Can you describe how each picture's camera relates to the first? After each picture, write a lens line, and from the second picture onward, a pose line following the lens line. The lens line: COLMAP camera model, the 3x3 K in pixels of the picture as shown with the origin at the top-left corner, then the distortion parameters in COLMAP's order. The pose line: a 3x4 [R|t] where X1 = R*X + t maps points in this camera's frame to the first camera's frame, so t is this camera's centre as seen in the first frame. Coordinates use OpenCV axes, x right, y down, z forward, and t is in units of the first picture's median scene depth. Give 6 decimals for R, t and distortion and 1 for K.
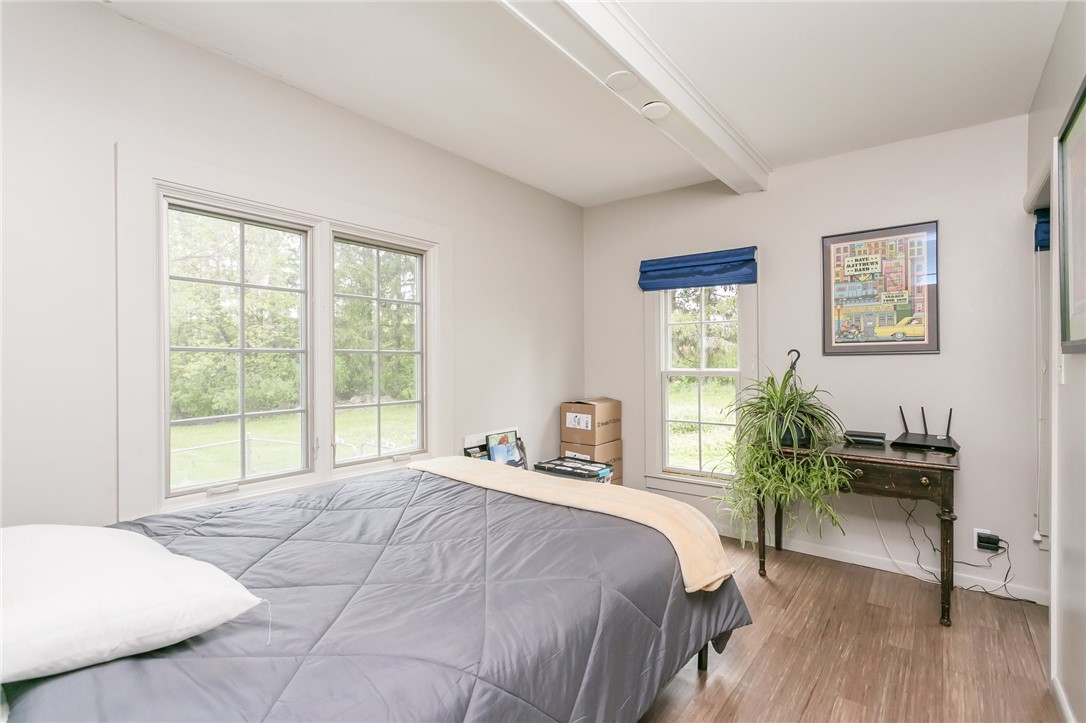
lens RADIAL K [[528.0, 0, 543.0], [0, 528.0, 361.5], [0, 0, 1]] dist [-0.001298, 0.001104]
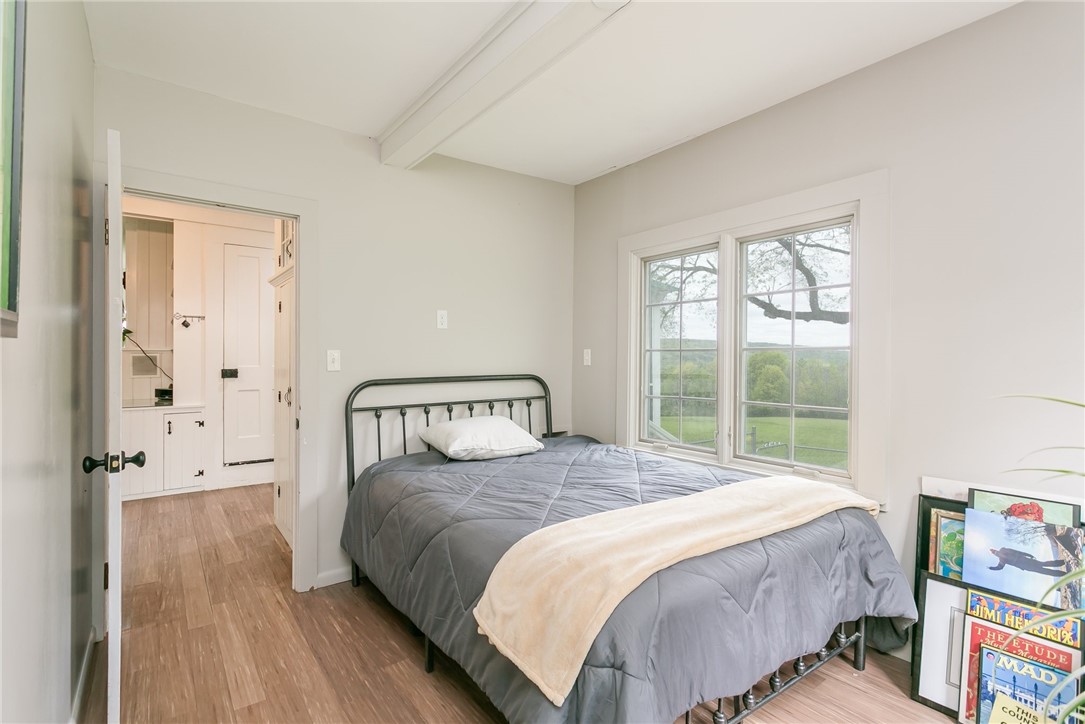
lens RADIAL K [[527.5, 0, 542.5], [0, 527.5, 362.0], [0, 0, 1]] dist [-0.001298, 0.001104]
pose [[-0.283039, 0.009337, -0.959063, 0.978722], [-0.004263, 0.999930, 0.010993, -0.007436], [0.959099, 0.007200, -0.282980, 1.181487]]
